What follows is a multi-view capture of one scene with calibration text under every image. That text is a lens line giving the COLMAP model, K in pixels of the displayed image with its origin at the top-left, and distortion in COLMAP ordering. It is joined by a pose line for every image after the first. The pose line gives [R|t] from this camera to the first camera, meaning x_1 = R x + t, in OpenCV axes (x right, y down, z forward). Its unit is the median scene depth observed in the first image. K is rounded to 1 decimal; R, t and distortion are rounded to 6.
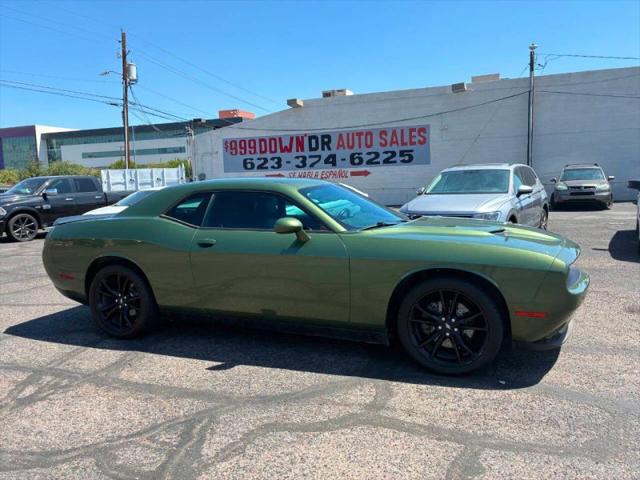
lens RADIAL K [[488.9, 0, 316.1], [0, 488.9, 233.5], [0, 0, 1]] dist [0.053762, -0.076127]
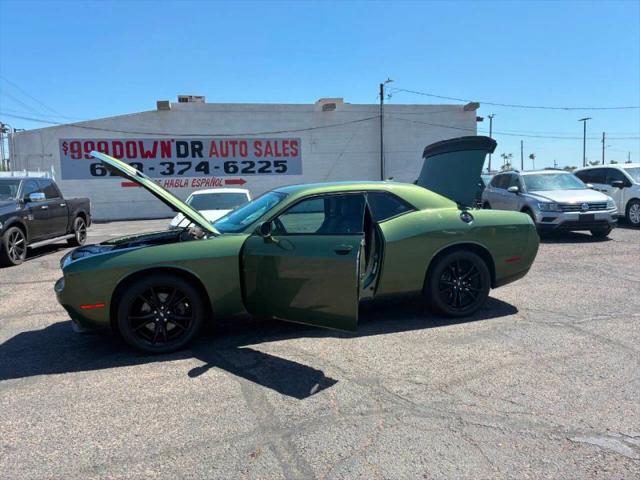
lens RADIAL K [[488.9, 0, 314.5], [0, 488.9, 234.9], [0, 0, 1]] dist [0.053762, -0.076127]
pose [[0.826363, -0.048361, 0.561058, -0.333519], [0.063701, 0.997939, -0.007805, 0.002990], [-0.559523, 0.042190, 0.827740, 0.083842]]
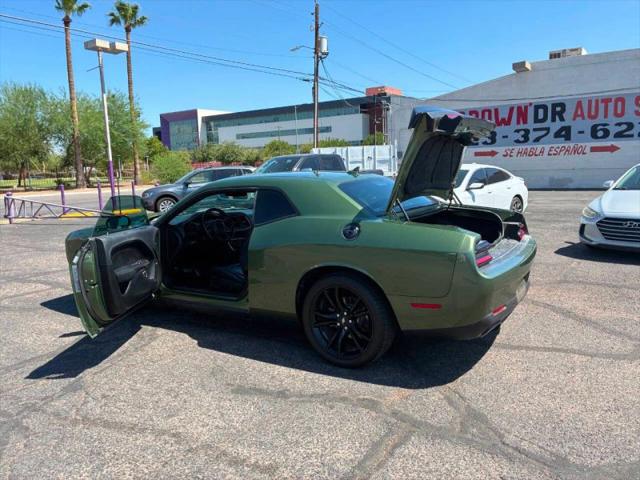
lens RADIAL K [[488.9, 0, 319.8], [0, 488.9, 229.4], [0, 0, 1]] dist [0.053762, -0.076127]
pose [[0.967479, 0.034555, -0.250580, -0.153932], [-0.026172, 0.998983, 0.036711, -0.006418], [0.251594, -0.028958, 0.967400, 0.077145]]
